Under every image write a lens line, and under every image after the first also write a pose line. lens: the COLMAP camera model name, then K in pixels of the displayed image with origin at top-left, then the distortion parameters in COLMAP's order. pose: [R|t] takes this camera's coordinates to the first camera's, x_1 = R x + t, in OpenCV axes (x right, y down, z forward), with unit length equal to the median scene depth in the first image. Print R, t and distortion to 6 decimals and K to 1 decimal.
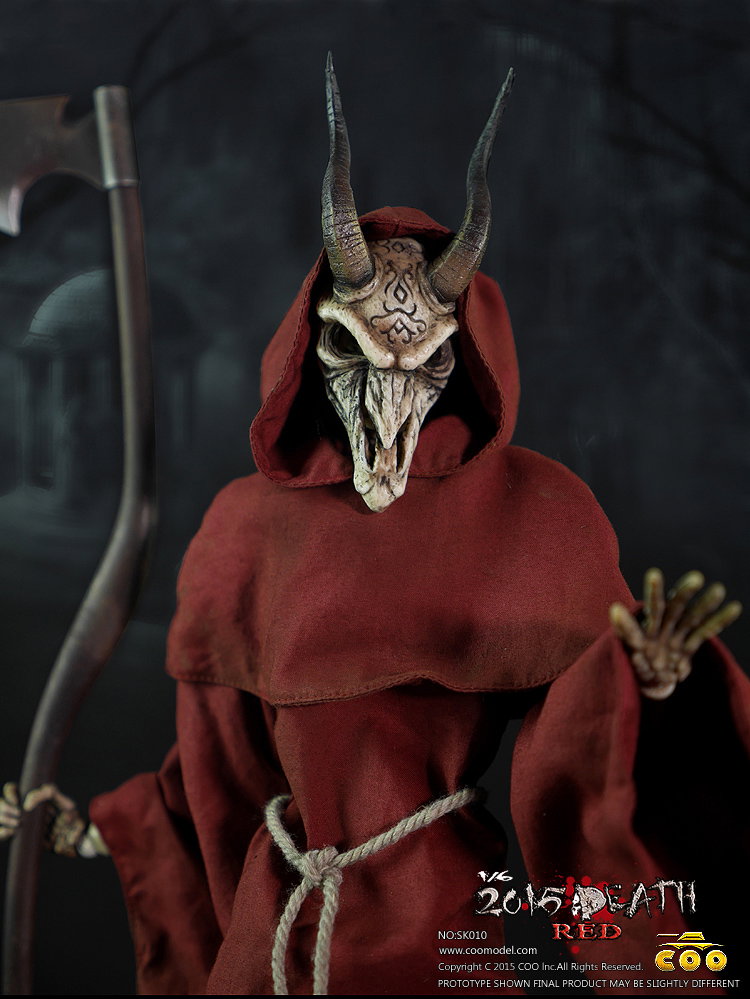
lens RADIAL K [[2004.4, 0, 375.3], [0, 2004.4, 490.2], [0, 0, 1]] dist [0.076813, 0.000000]
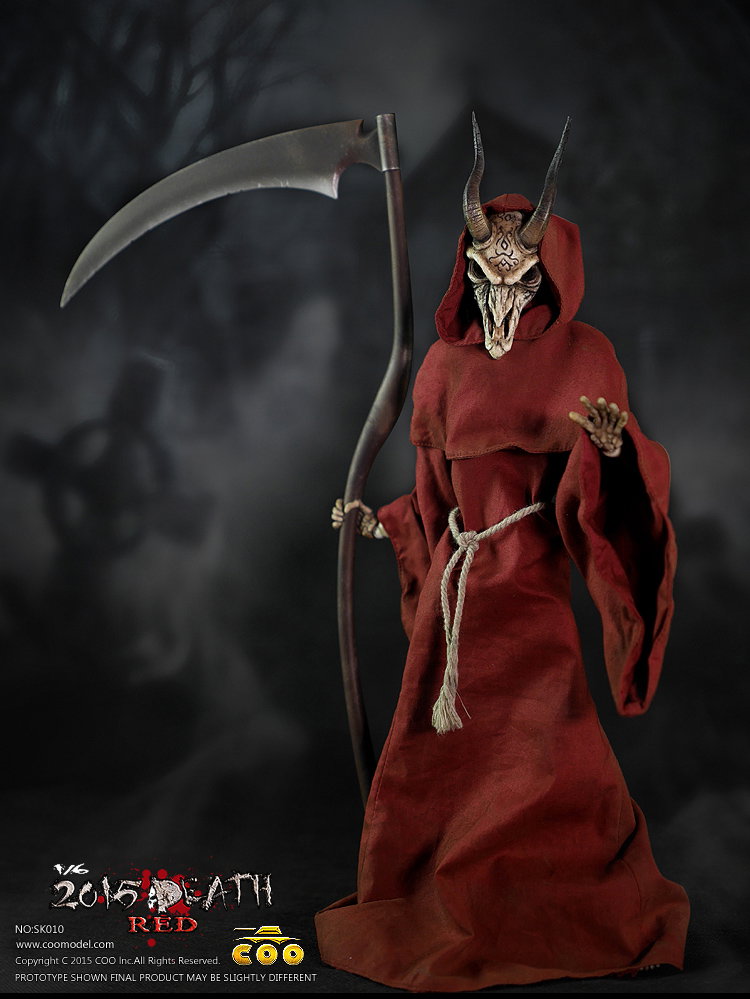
lens RADIAL K [[2004.4, 0, 375.7], [0, 2004.4, 508.2], [0, 0, 1]] dist [0.076813, 0.000000]
pose [[0.958628, 0.011624, -0.284424, 0.439009], [0.026939, 0.990977, 0.131294, -0.103321], [0.283384, -0.133525, 0.949666, -0.876936]]
